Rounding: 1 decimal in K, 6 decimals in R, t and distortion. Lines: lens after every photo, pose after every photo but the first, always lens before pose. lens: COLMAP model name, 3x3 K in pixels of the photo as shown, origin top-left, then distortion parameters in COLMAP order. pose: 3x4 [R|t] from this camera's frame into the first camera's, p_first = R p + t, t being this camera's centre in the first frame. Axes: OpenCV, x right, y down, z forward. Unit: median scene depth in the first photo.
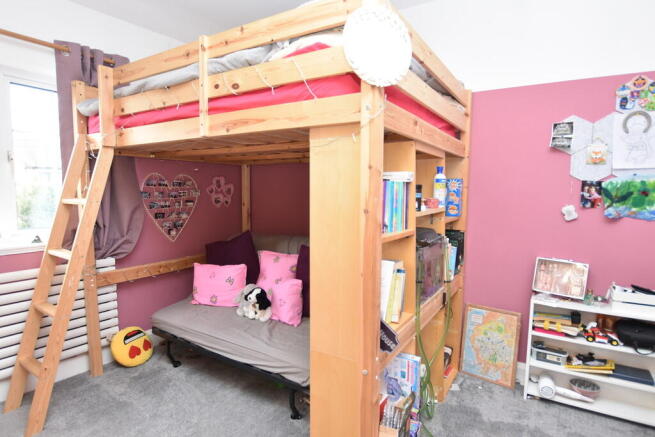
lens RADIAL K [[371.8, 0, 325.9], [0, 371.8, 220.9], [0, 0, 1]] dist [-0.003247, -0.000255]
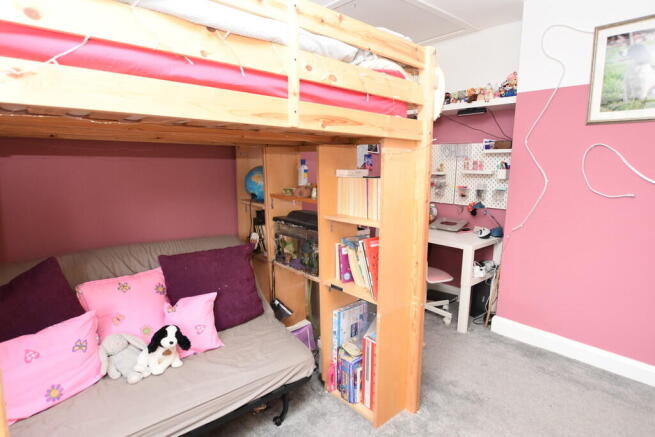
lens RADIAL K [[371.8, 0, 327.2], [0, 371.8, 218.5], [0, 0, 1]] dist [-0.003247, -0.000255]
pose [[0.259533, -0.141295, 0.955342, -1.096243], [0.067658, 0.989469, 0.127962, -0.135052], [-0.963361, 0.031426, 0.266359, 0.746872]]
